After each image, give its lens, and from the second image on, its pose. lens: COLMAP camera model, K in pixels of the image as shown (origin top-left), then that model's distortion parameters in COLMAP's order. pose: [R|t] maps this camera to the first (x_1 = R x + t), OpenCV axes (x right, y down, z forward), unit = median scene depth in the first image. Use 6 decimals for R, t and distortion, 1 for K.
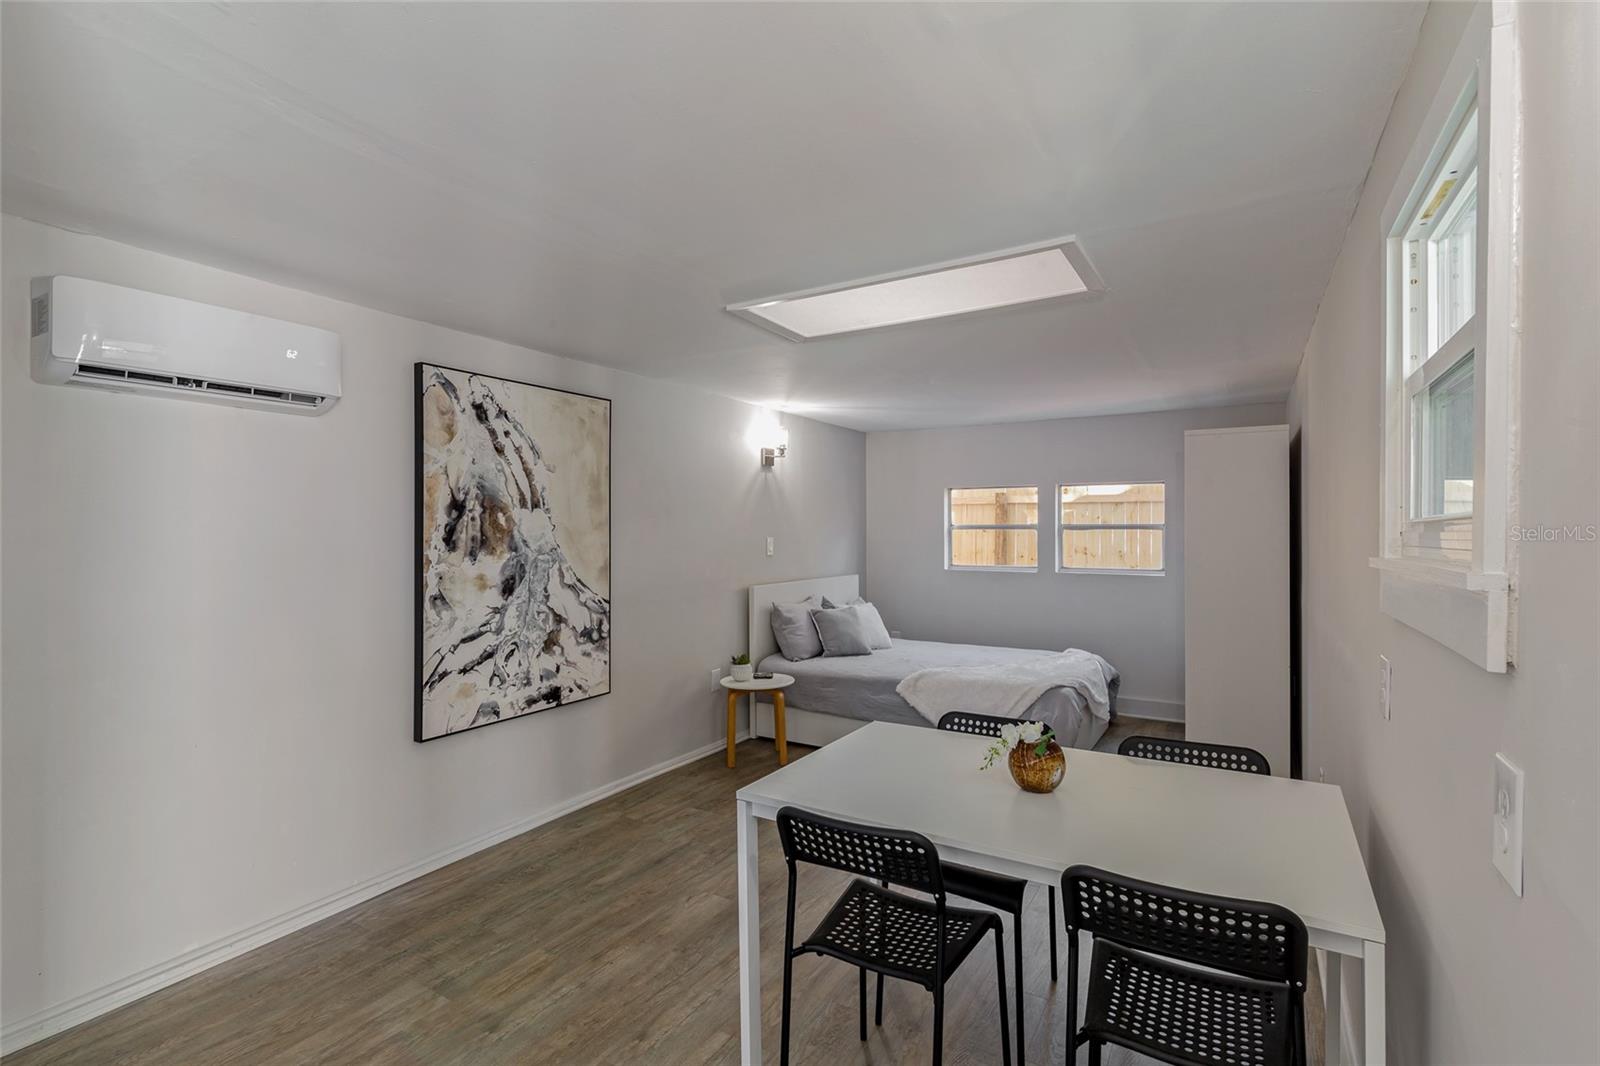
lens RADIAL K [[737.4, 0, 808.8], [0, 737.4, 526.2], [0, 0, 1]] dist [0.001765, -0.002041]
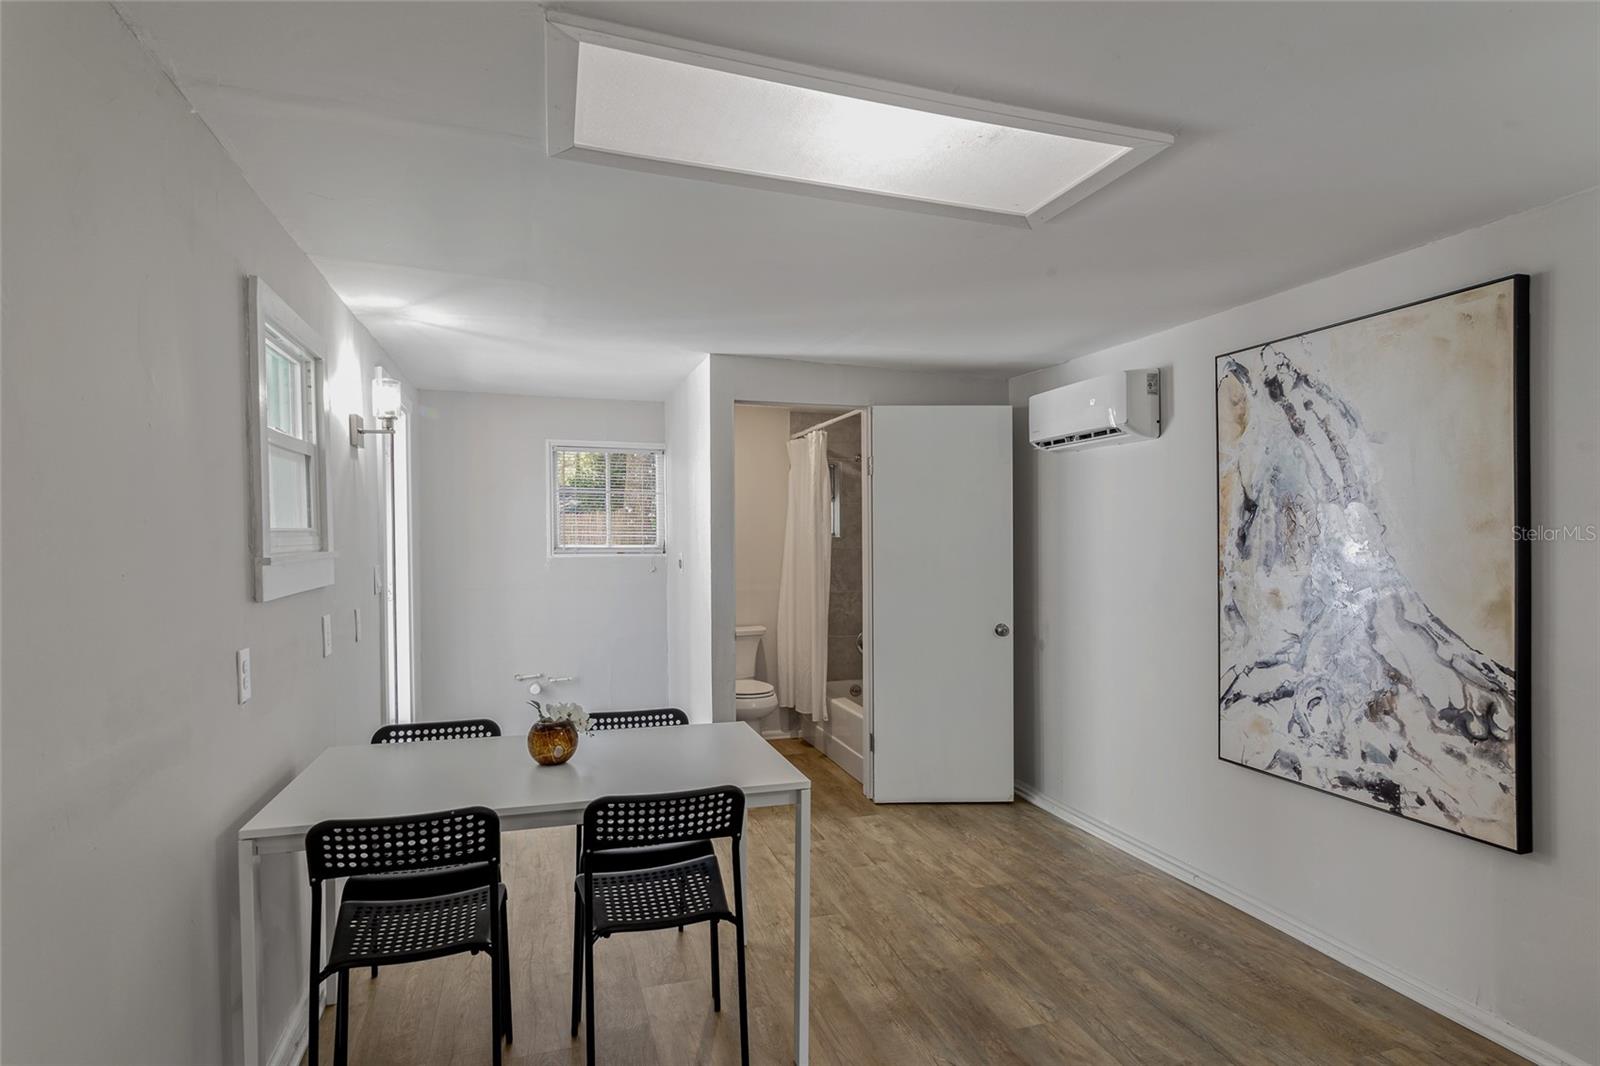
lens RADIAL K [[832.4, 0, 806.9], [0, 832.4, 545.6], [0, 0, 1]] dist [0.002204, 0.000528]
pose [[-0.657596, 0.013407, -0.753251, 0.566224], [0.011491, 0.999904, 0.007766, 0.004616], [0.753283, -0.003548, -0.657687, 1.184582]]
